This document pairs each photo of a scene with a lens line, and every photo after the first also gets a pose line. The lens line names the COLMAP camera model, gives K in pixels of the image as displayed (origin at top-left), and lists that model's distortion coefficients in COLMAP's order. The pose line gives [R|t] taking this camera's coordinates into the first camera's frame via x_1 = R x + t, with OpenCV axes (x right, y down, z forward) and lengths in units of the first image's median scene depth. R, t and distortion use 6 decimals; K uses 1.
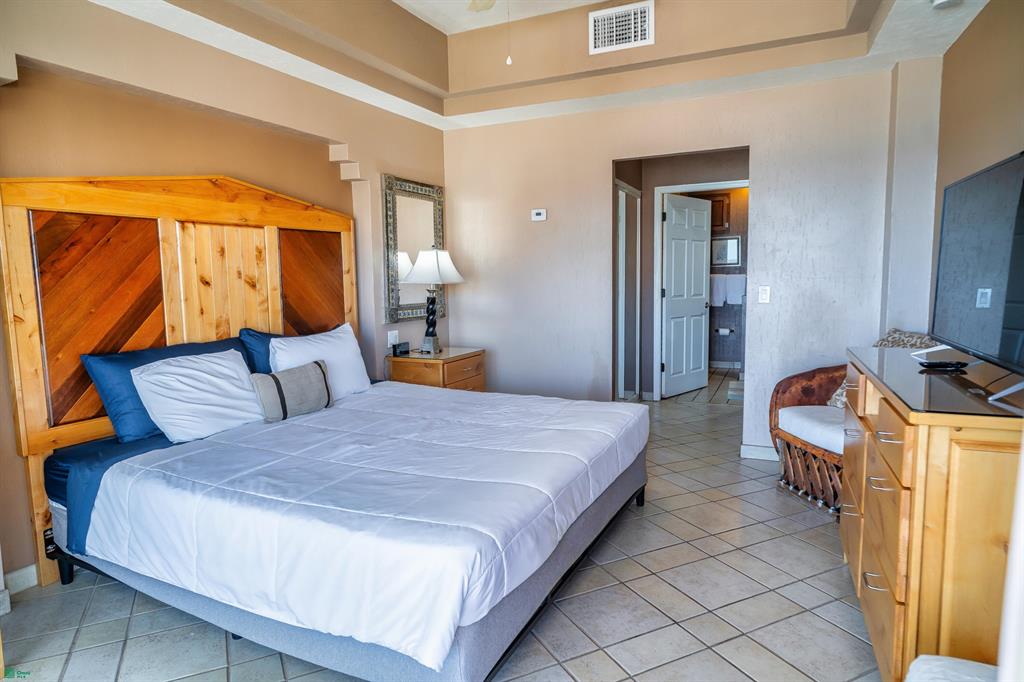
lens RADIAL K [[603.0, 0, 513.4], [0, 603.0, 345.4], [0, 0, 1]] dist [0.001353, -0.001164]
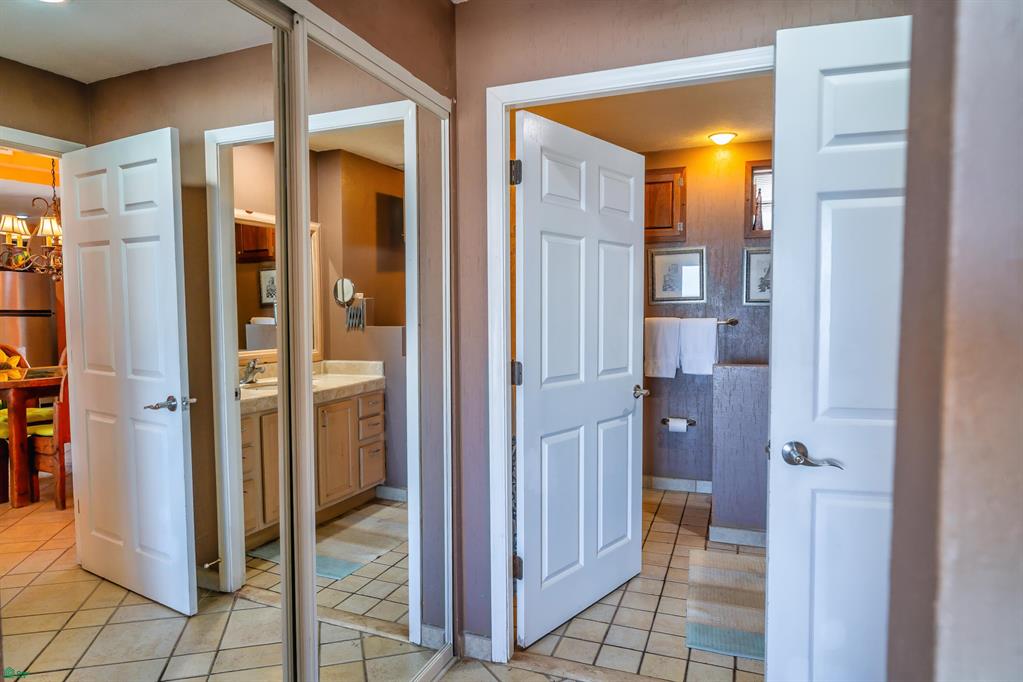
lens RADIAL K [[602.4, 0, 511.1], [0, 602.4, 339.9], [0, 0, 1]] dist [0.001353, -0.001164]
pose [[0.997904, 0.011986, 0.063592, 0.186772], [-0.008151, 0.998151, -0.060231, -0.071836], [-0.064196, 0.059587, 0.996157, 0.527094]]
